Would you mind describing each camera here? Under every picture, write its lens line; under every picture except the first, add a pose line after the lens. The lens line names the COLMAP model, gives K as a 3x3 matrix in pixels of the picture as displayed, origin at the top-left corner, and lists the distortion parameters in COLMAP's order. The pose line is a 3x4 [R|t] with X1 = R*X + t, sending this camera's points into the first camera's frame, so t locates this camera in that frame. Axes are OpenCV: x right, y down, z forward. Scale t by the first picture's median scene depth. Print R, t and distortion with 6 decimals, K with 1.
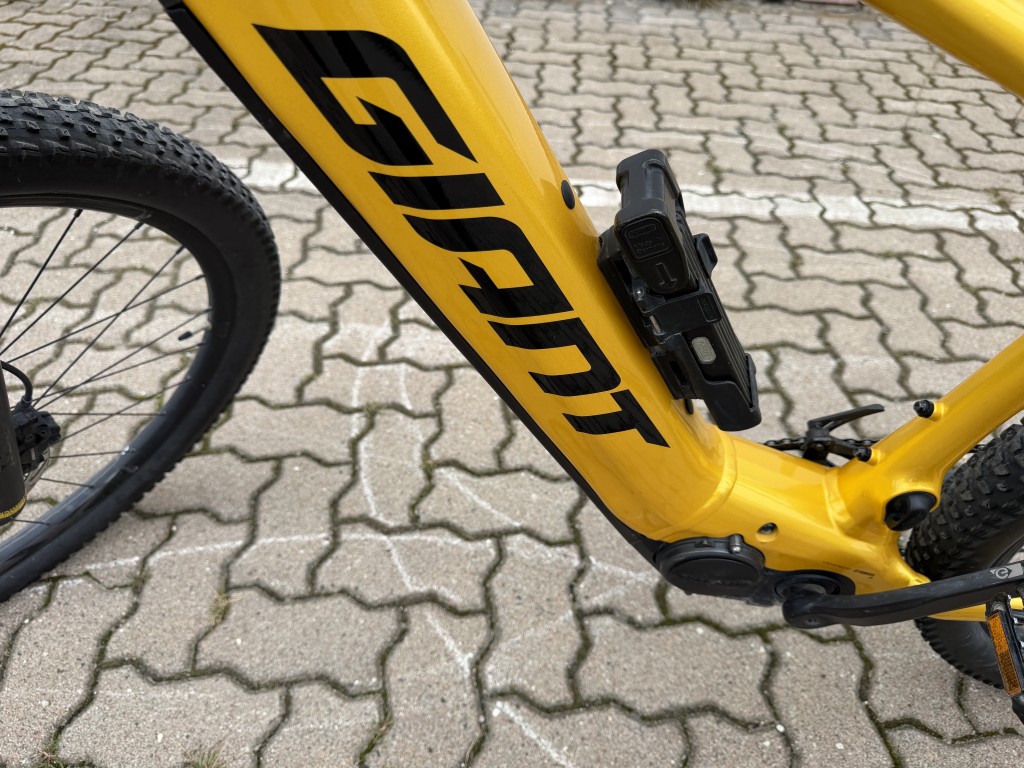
lens RADIAL K [[796.5, 0, 541.7], [0, 796.5, 383.1], [0, 0, 1]] dist [0.206977, -0.426986]
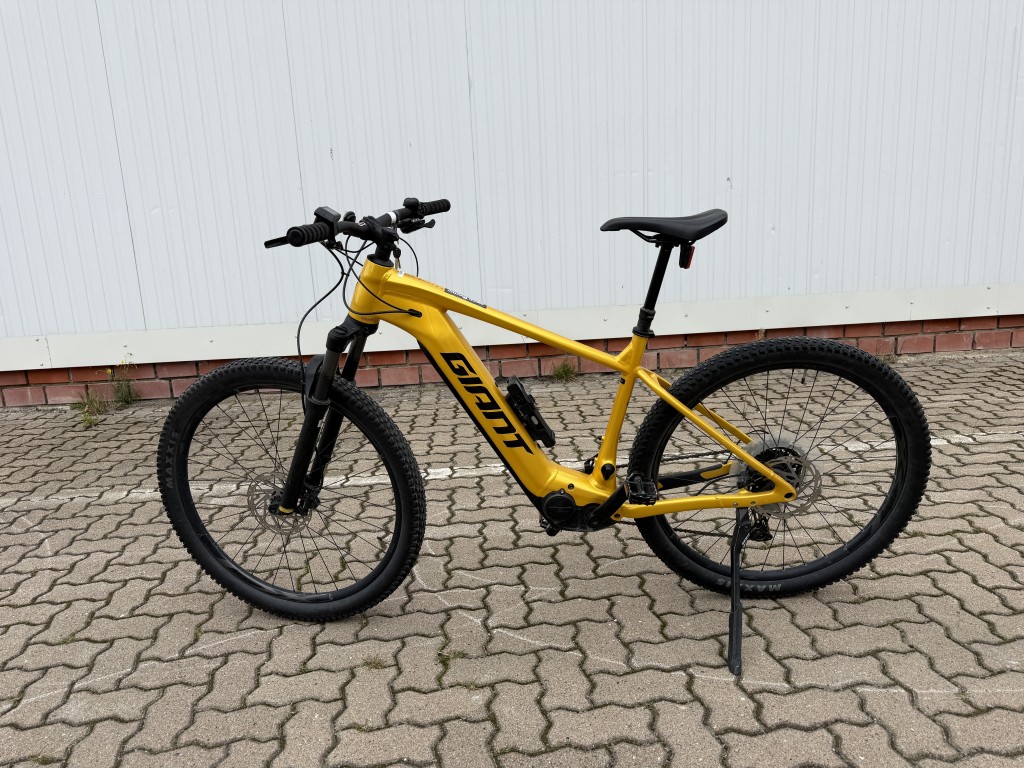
lens RADIAL K [[796.5, 0, 541.7], [0, 796.5, 383.1], [0, 0, 1]] dist [0.206977, -0.426986]
pose [[0.987953, -0.113809, 0.104863, -0.128938], [0.149245, 0.879881, -0.451148, 1.273538], [-0.040922, 0.461364, 0.886267, -2.089192]]
